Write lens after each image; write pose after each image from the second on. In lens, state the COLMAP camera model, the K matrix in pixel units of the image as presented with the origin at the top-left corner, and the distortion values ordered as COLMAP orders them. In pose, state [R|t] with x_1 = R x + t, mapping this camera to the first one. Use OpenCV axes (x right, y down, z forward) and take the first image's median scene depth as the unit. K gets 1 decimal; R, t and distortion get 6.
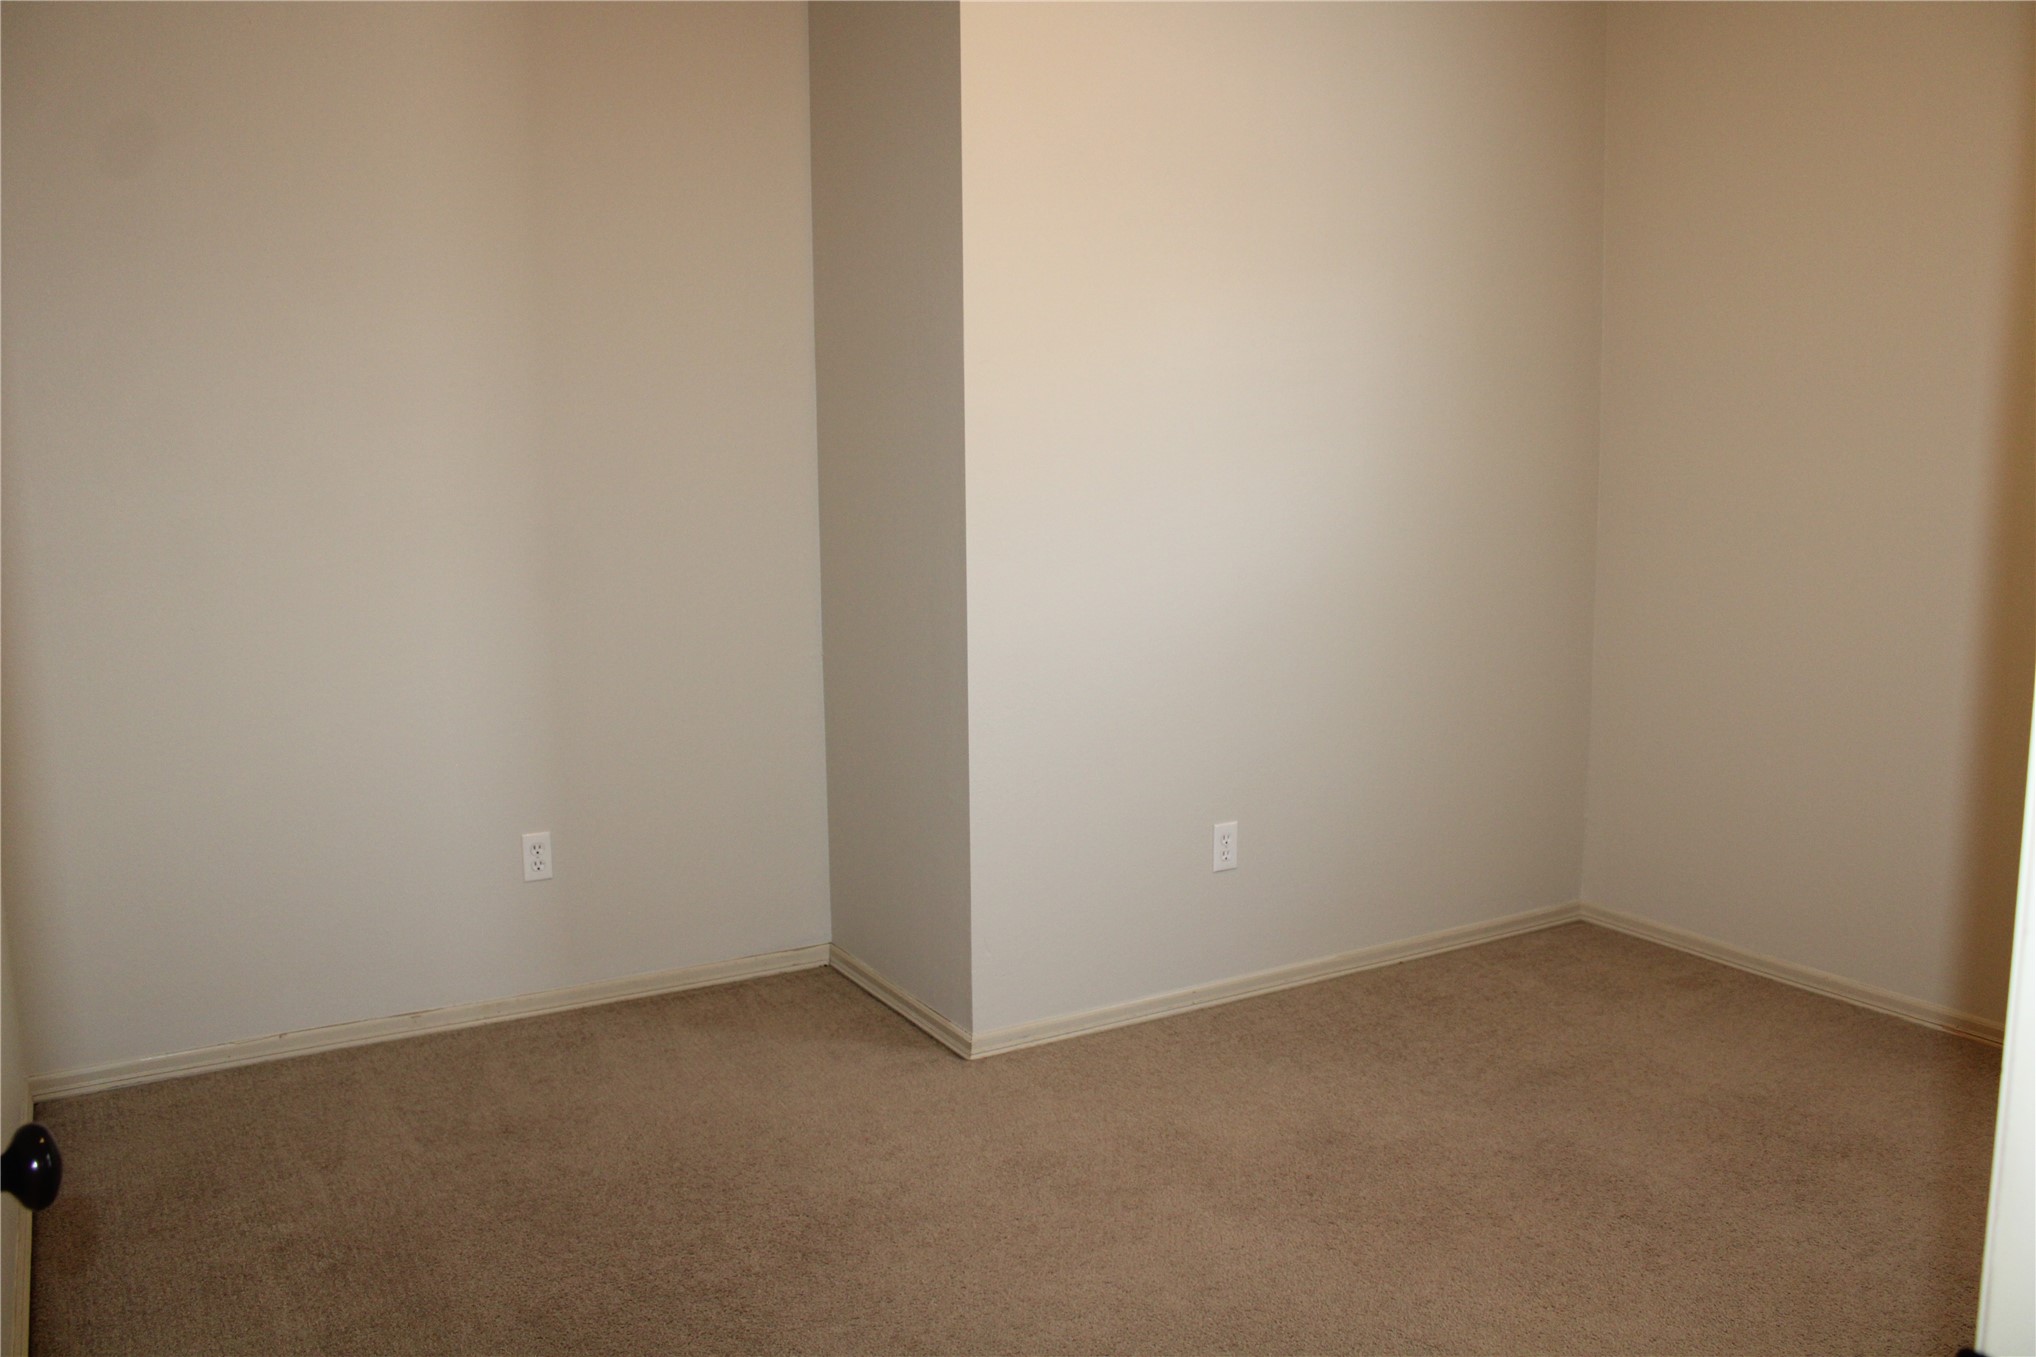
lens RADIAL K [[1698.6, 0, 1018.0], [0, 1698.6, 678.5], [0, 0, 1]] dist [-0.175022, 0.152148]
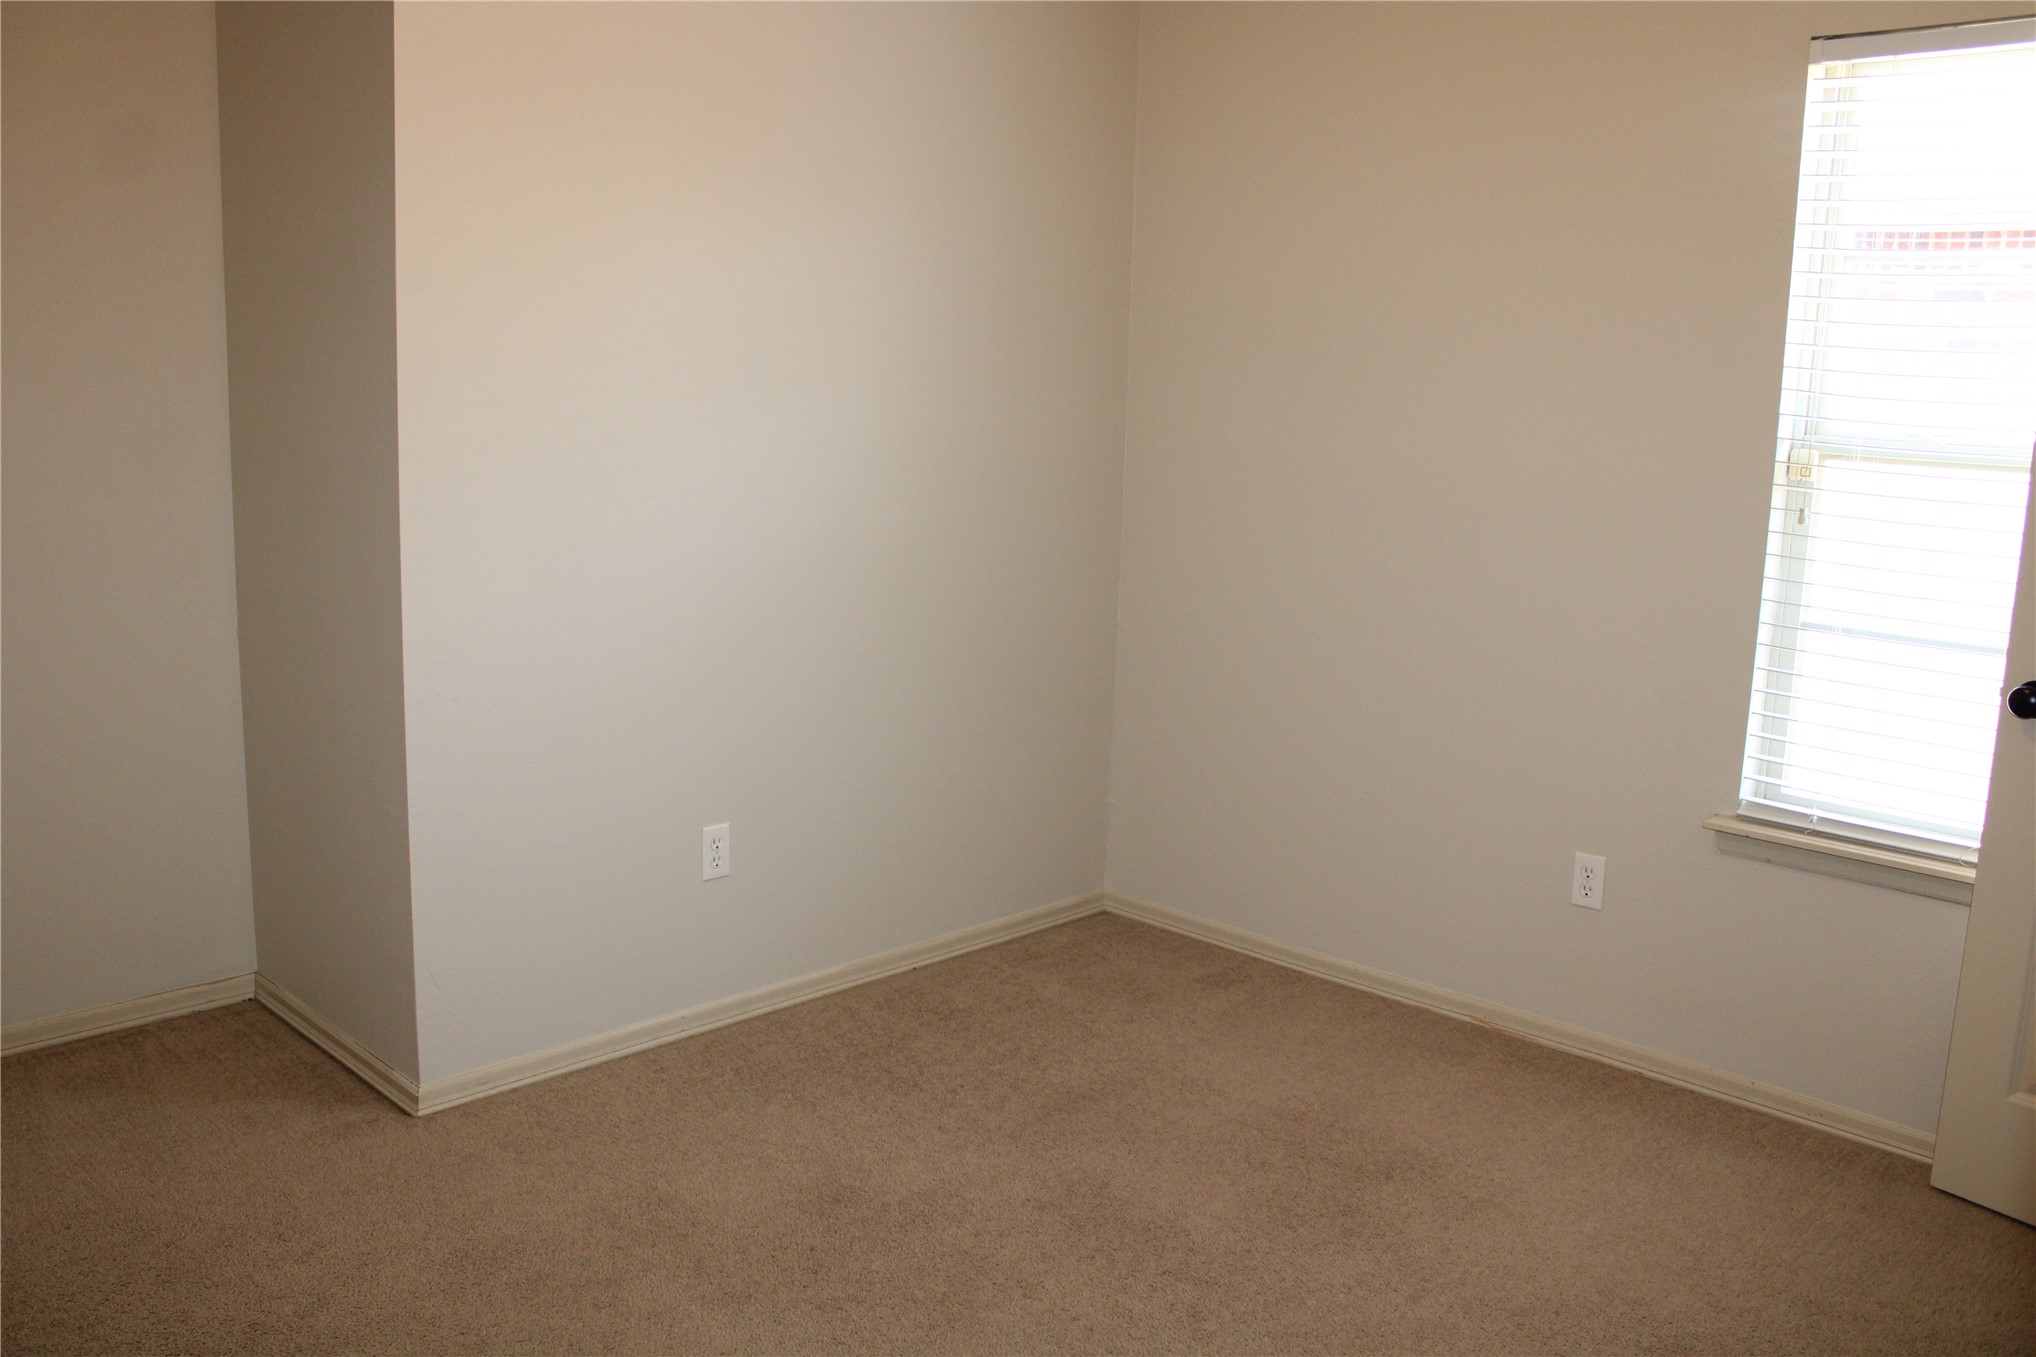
lens RADIAL K [[1698.6, 0, 1018.0], [0, 1698.6, 678.5], [0, 0, 1]] dist [-0.175022, 0.152148]
pose [[0.960032, -0.006374, 0.279817, 0.034311], [-0.002512, 0.999504, 0.031385, -0.022495], [-0.279878, -0.030833, 0.959540, 0.140563]]
